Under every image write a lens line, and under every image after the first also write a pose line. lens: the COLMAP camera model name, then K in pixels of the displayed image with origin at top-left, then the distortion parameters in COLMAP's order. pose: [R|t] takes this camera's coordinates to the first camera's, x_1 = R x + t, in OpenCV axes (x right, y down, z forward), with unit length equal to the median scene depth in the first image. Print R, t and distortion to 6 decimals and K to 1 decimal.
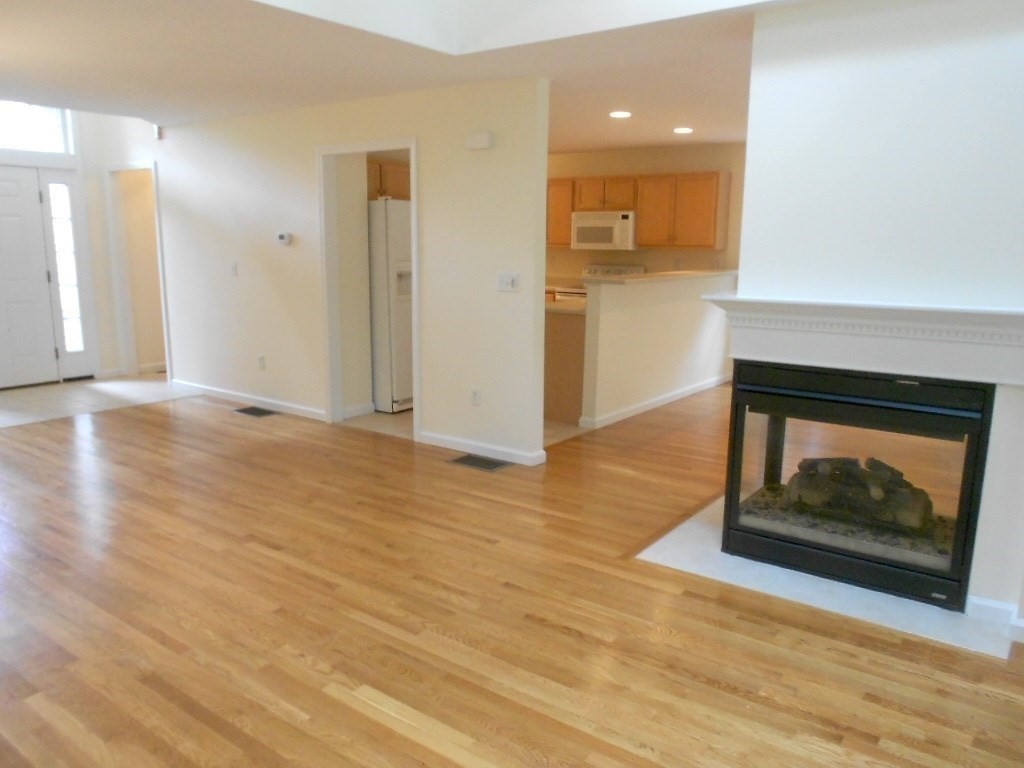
lens RADIAL K [[782.2, 0, 507.8], [0, 782.2, 390.9], [0, 0, 1]] dist [-0.014263, 0.001216]
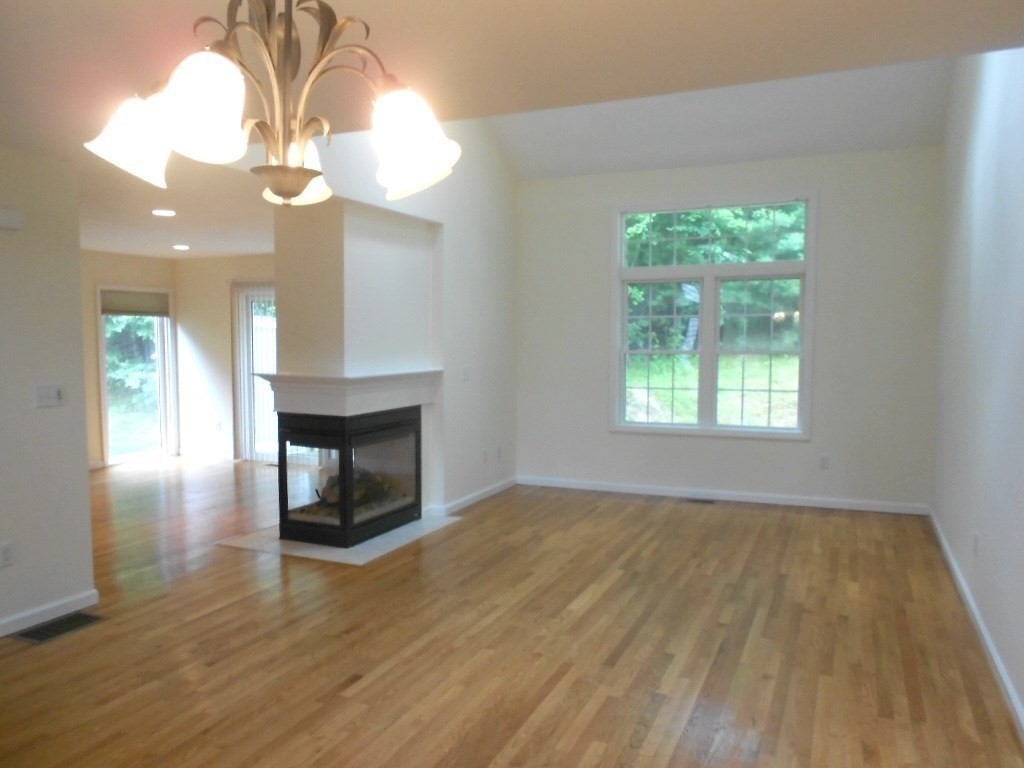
lens RADIAL K [[782.2, 0, 507.8], [0, 782.2, 390.9], [0, 0, 1]] dist [-0.014263, 0.001216]
pose [[-0.232821, -0.070661, 0.969949, -0.925823], [0.187695, 0.975341, 0.116107, -0.152684], [-0.954235, 0.209087, -0.213817, 0.741196]]
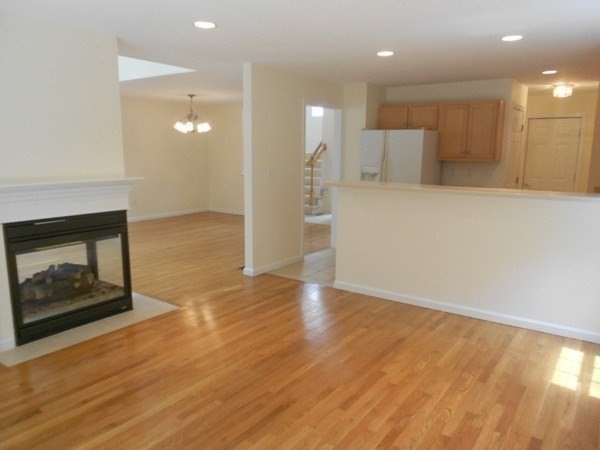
lens RADIAL K [[458.3, 0, 297.6], [0, 458.3, 229.0], [0, 0, 1]] dist [-0.014263, 0.001216]
pose [[-0.003526, -0.193551, 0.981084, -0.445910], [0.183300, 0.964342, 0.190907, -0.072010], [-0.983051, 0.180506, 0.032078, 0.280215]]
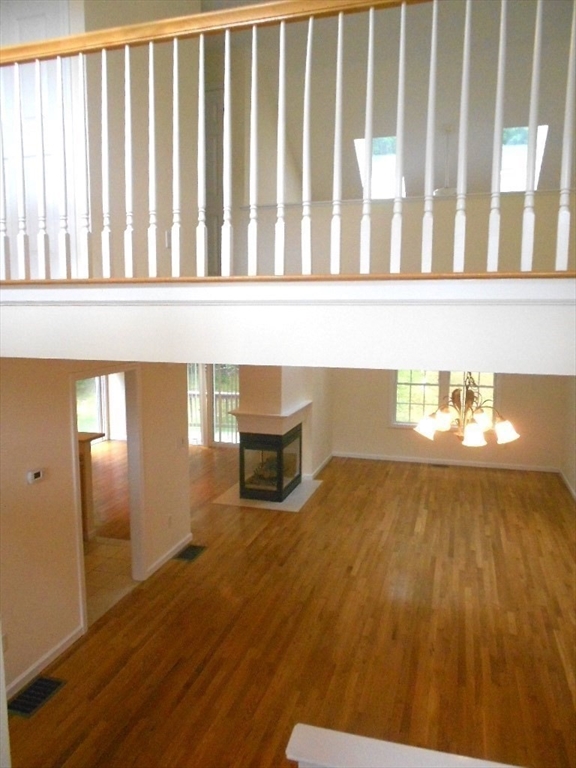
lens RADIAL K [[580.3, 0, 288.0], [0, 580.3, 384.0], [0, 0, 1]] dist [0.042155, 0.000311]
pose [[-0.355541, -0.120353, 0.926880, -1.273528], [0.178780, 0.964608, 0.193830, -0.478548], [-0.917403, 0.234622, -0.321440, 1.201216]]
